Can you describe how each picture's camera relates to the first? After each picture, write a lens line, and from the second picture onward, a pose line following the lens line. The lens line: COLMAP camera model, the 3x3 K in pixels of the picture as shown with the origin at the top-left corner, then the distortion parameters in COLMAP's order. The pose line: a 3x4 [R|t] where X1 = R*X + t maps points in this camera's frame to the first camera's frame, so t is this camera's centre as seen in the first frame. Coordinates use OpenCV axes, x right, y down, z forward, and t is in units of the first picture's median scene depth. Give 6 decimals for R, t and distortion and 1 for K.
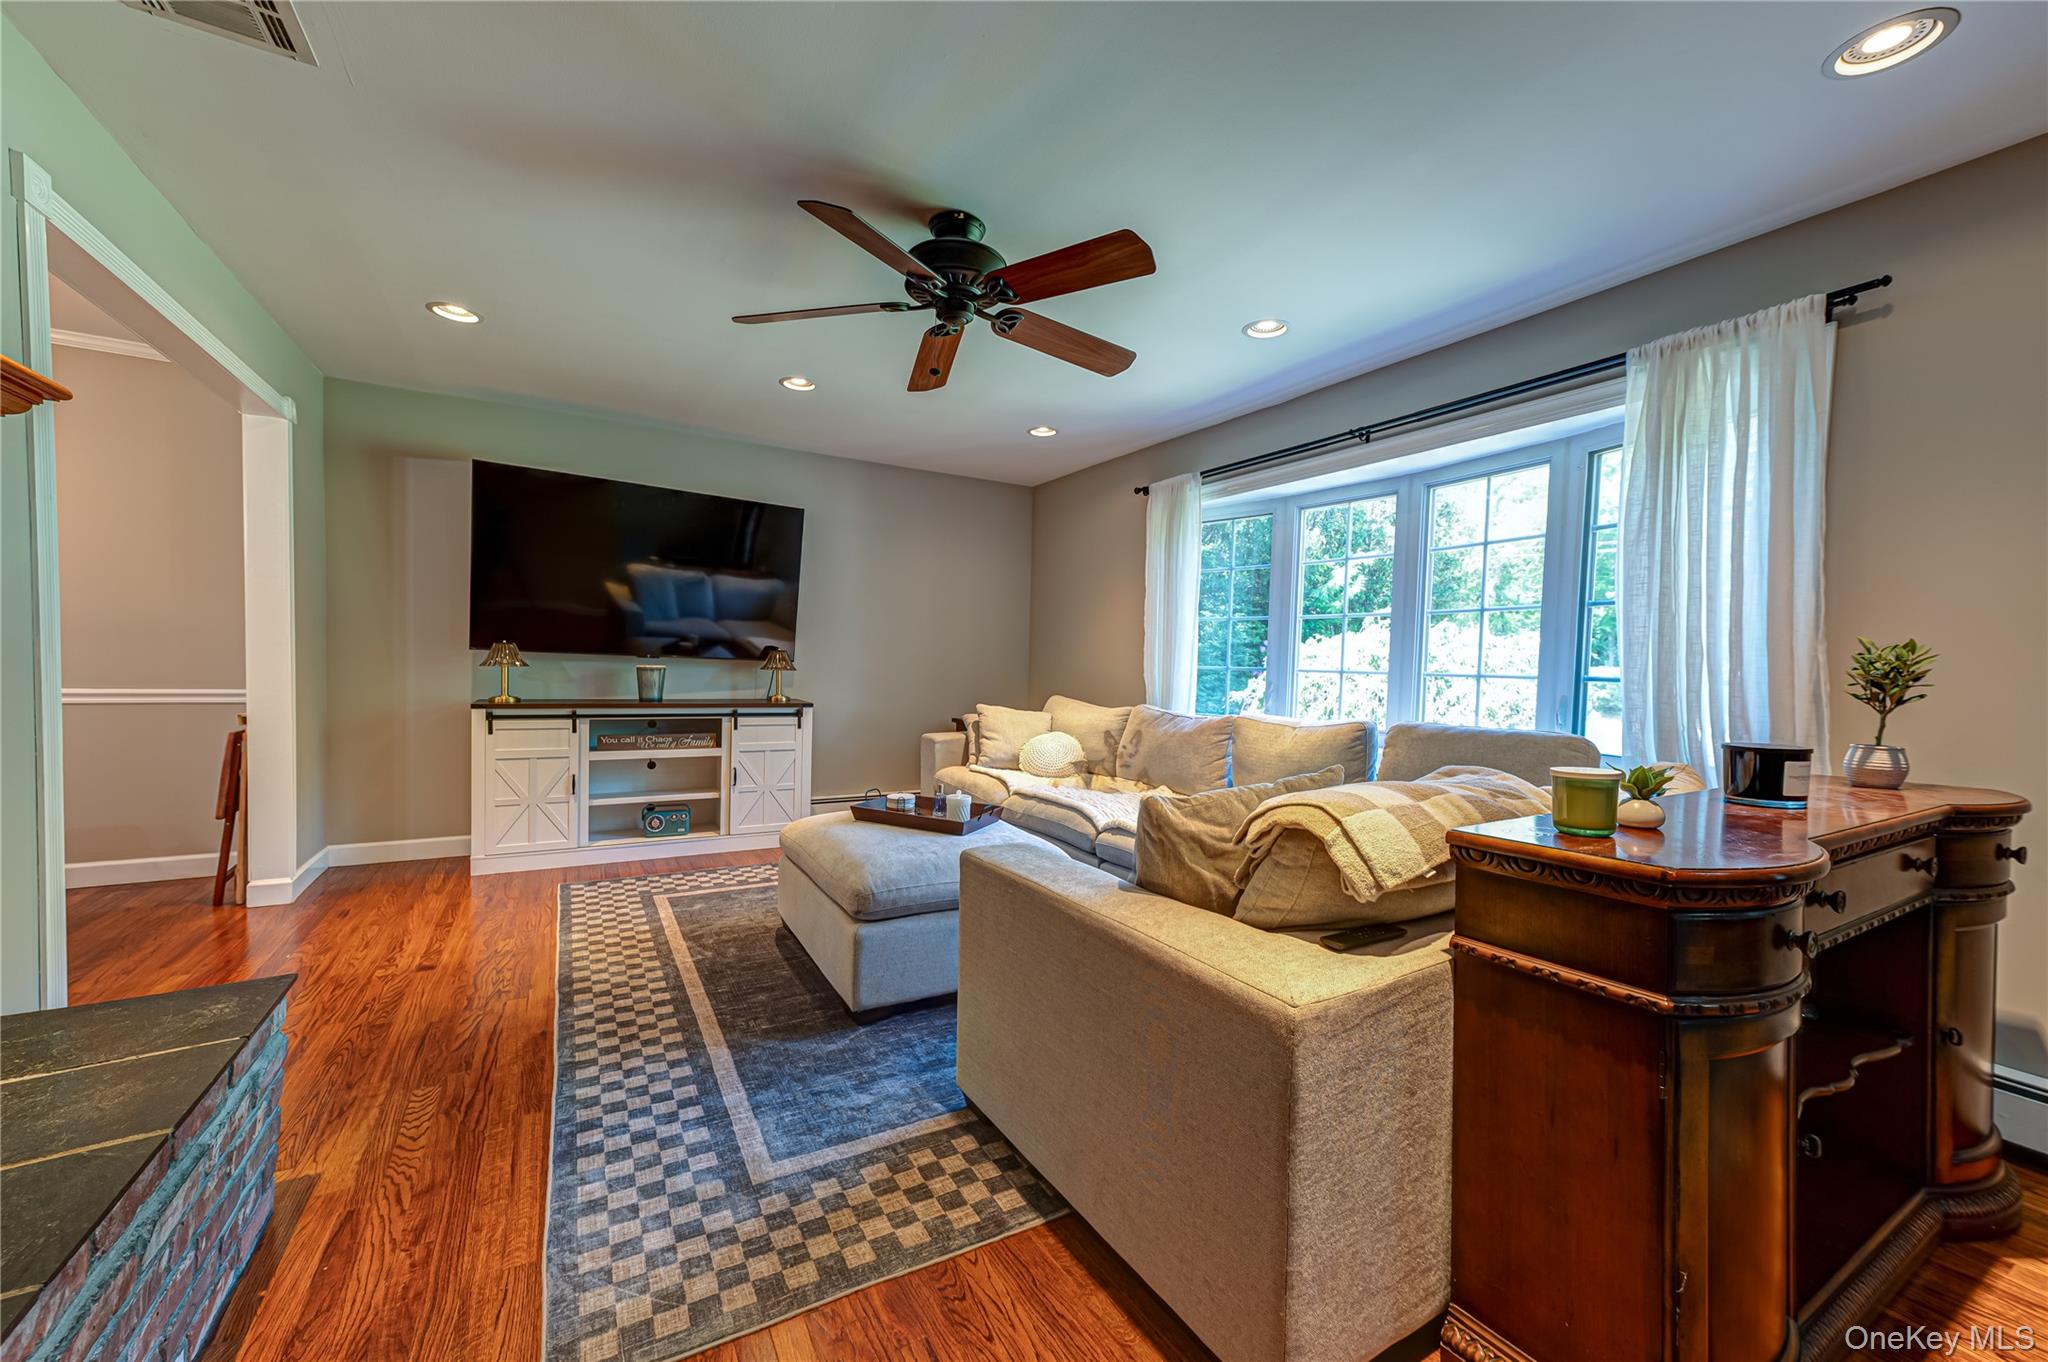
lens RADIAL K [[799.0, 0, 1018.4], [0, 799.0, 686.5], [0, 0, 1]] dist [0.016198, 0.000221]
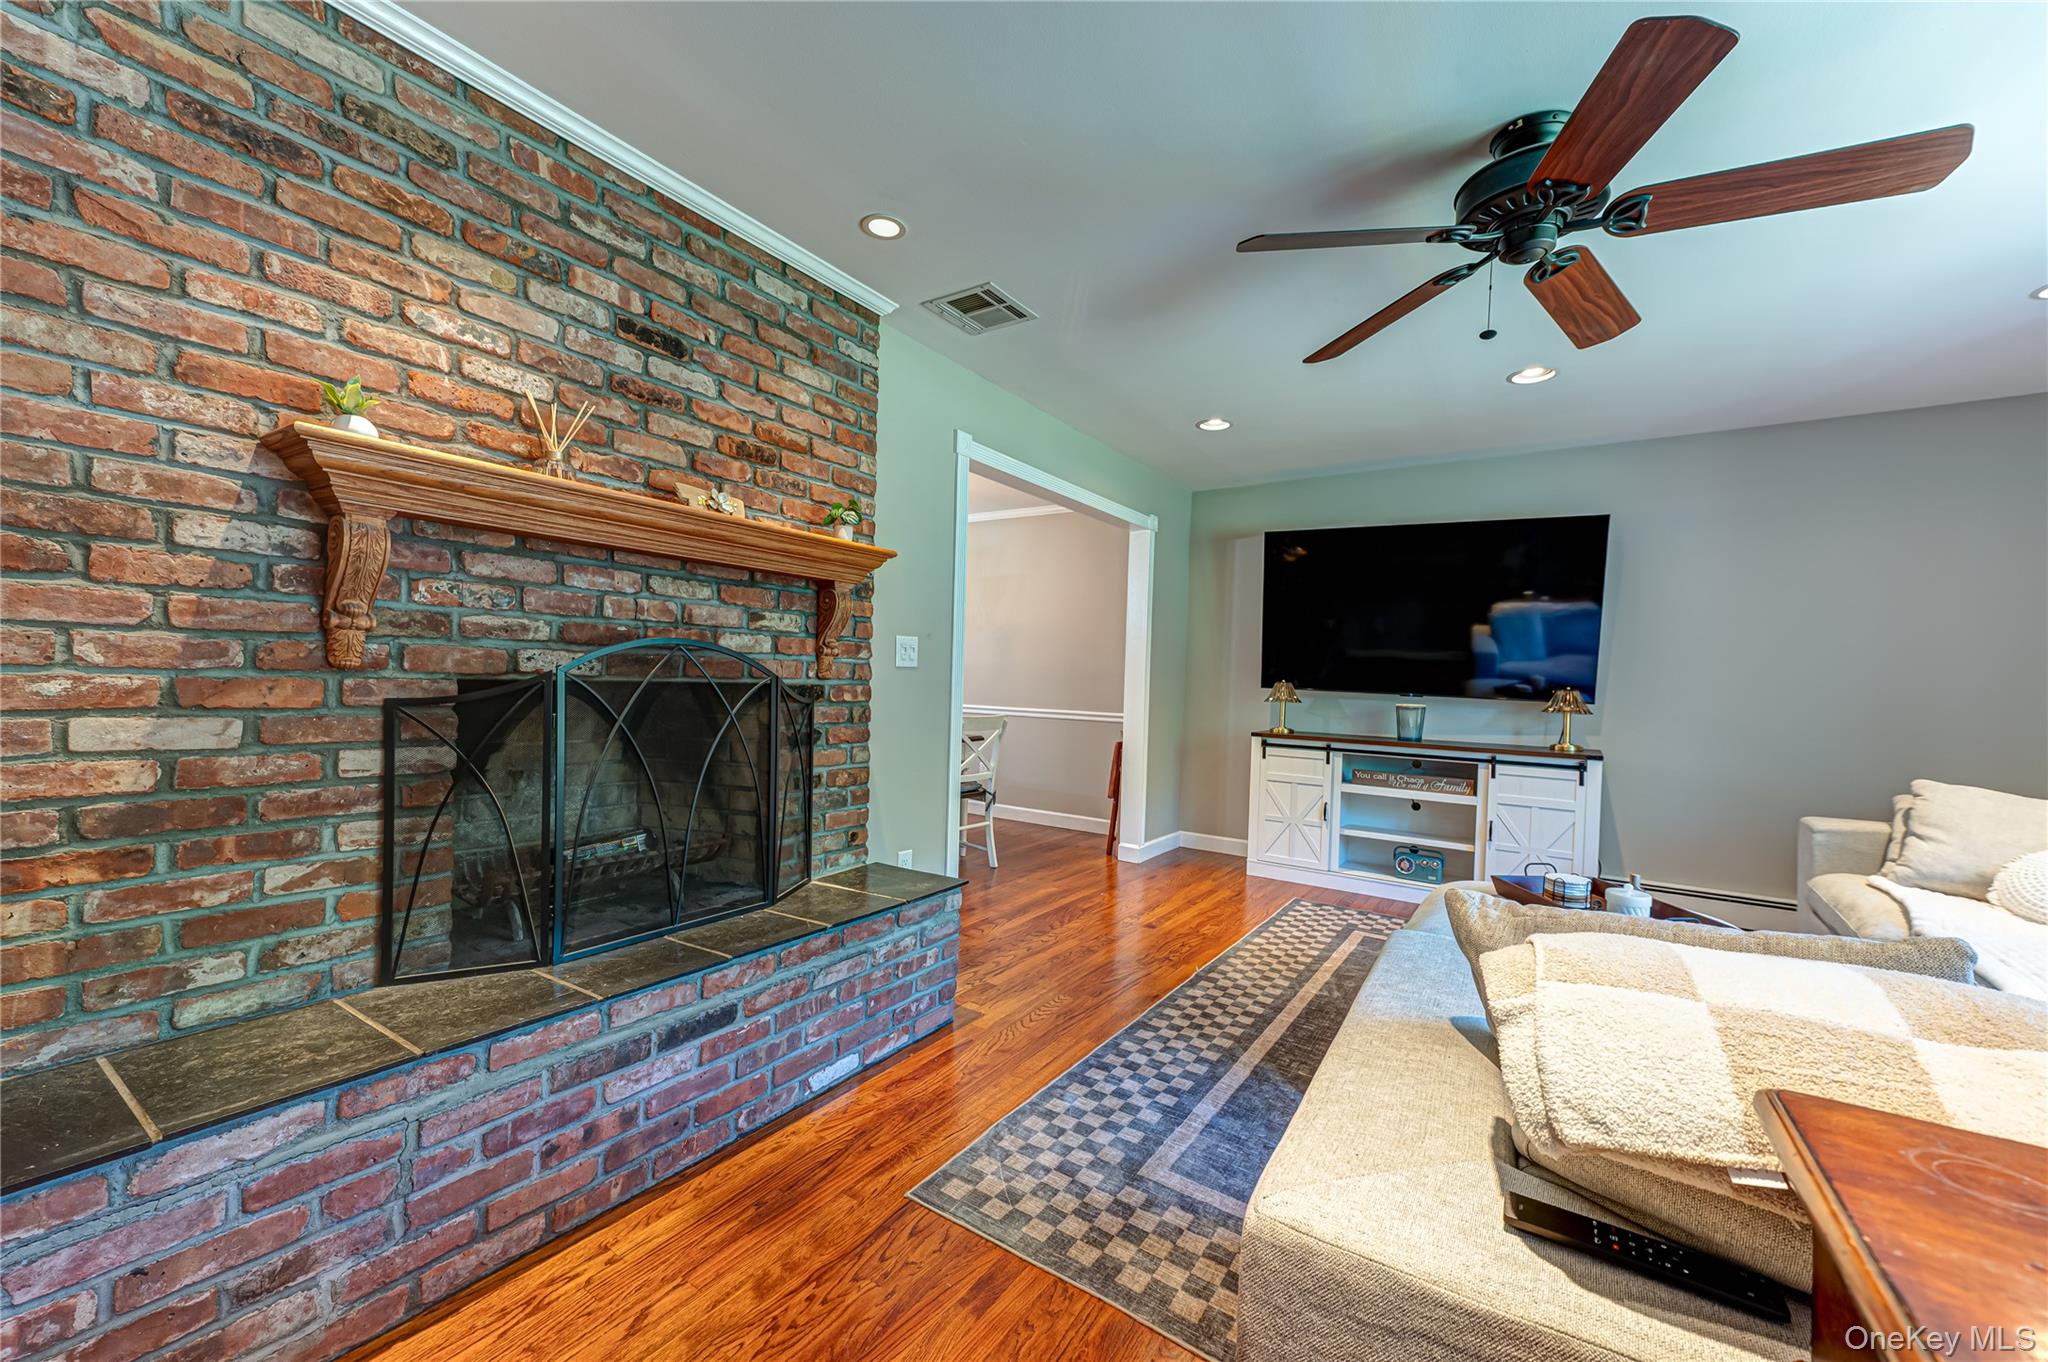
lens RADIAL K [[799.0, 0, 1021.4], [0, 799.0, 685.7], [0, 0, 1]] dist [0.016198, 0.000221]
pose [[0.440086, -0.002753, -0.897951, 0.362588], [-0.047623, 0.998516, -0.026402, -0.000128], [0.896692, 0.054382, 0.439302, 0.220815]]
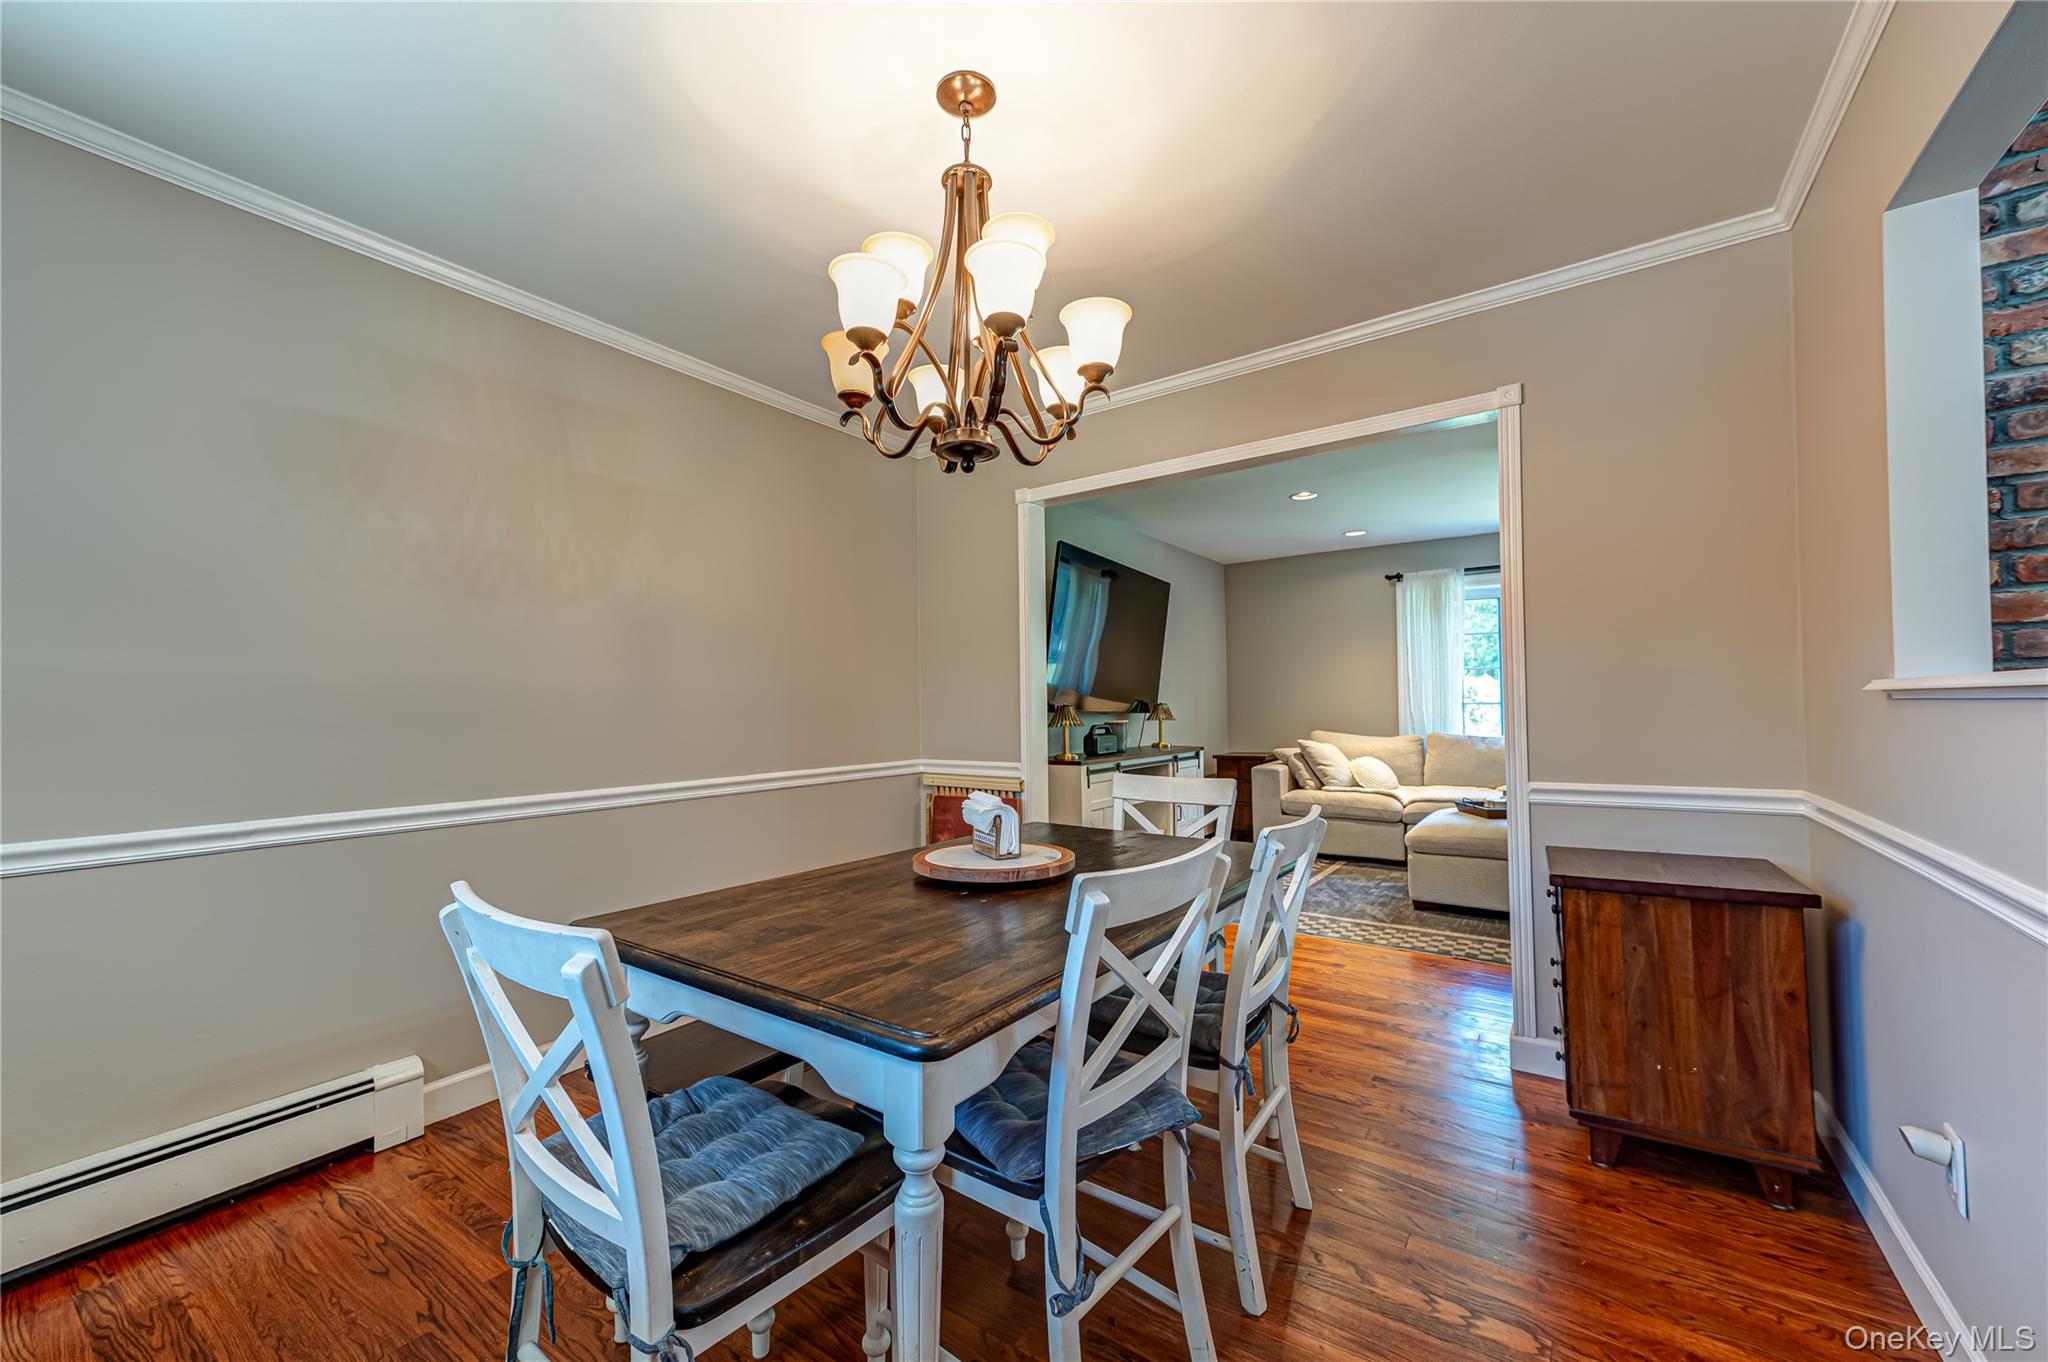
lens RADIAL K [[799.0, 0, 1014.5], [0, 799.0, 698.5], [0, 0, 1]] dist [0.016198, 0.000221]
pose [[0.904804, -0.035016, 0.424386, -1.751812], [0.052074, 0.998232, -0.028660, -0.053707], [-0.422632, 0.048031, 0.905028, 0.074351]]
